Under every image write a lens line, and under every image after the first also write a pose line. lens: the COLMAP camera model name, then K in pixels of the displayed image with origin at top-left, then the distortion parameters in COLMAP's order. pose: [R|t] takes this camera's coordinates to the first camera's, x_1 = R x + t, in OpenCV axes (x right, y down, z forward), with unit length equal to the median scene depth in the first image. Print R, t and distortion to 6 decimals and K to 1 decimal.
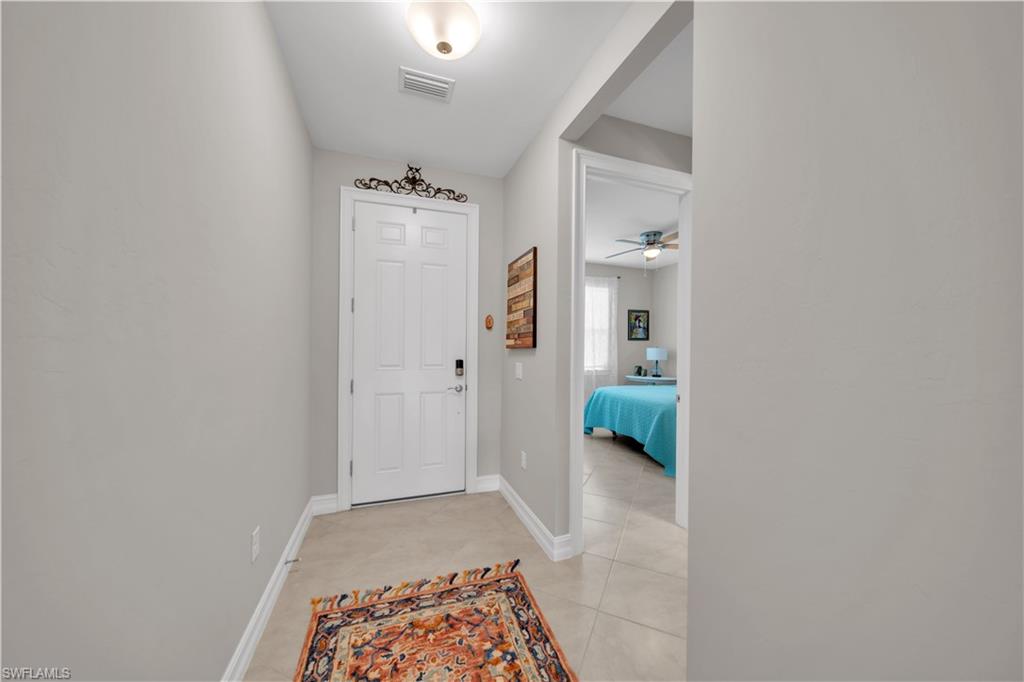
lens RADIAL K [[353.9, 0, 515.0], [0, 353.9, 341.5], [0, 0, 1]] dist [0.000350, 0.000018]
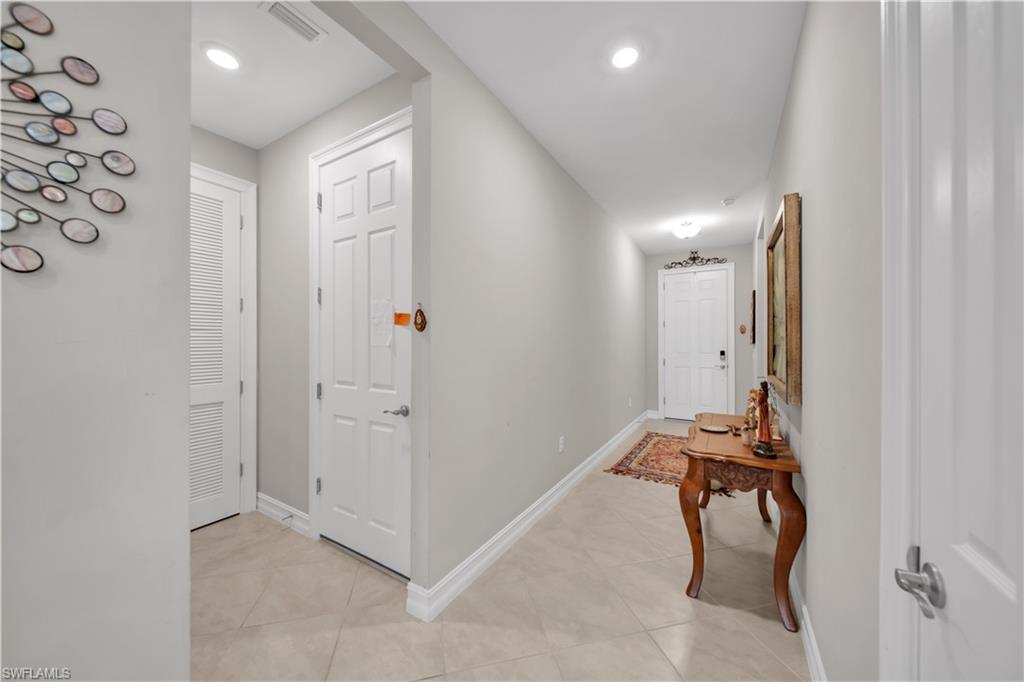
lens RADIAL K [[353.9, 0, 511.8], [0, 353.9, 342.2], [0, 0, 1]] dist [0.000350, 0.000018]
pose [[0.637582, -0.007423, -0.770347, 0.548778], [0.005638, 0.999972, -0.004970, 0.011777], [0.770362, -0.001175, 0.637606, -0.977802]]
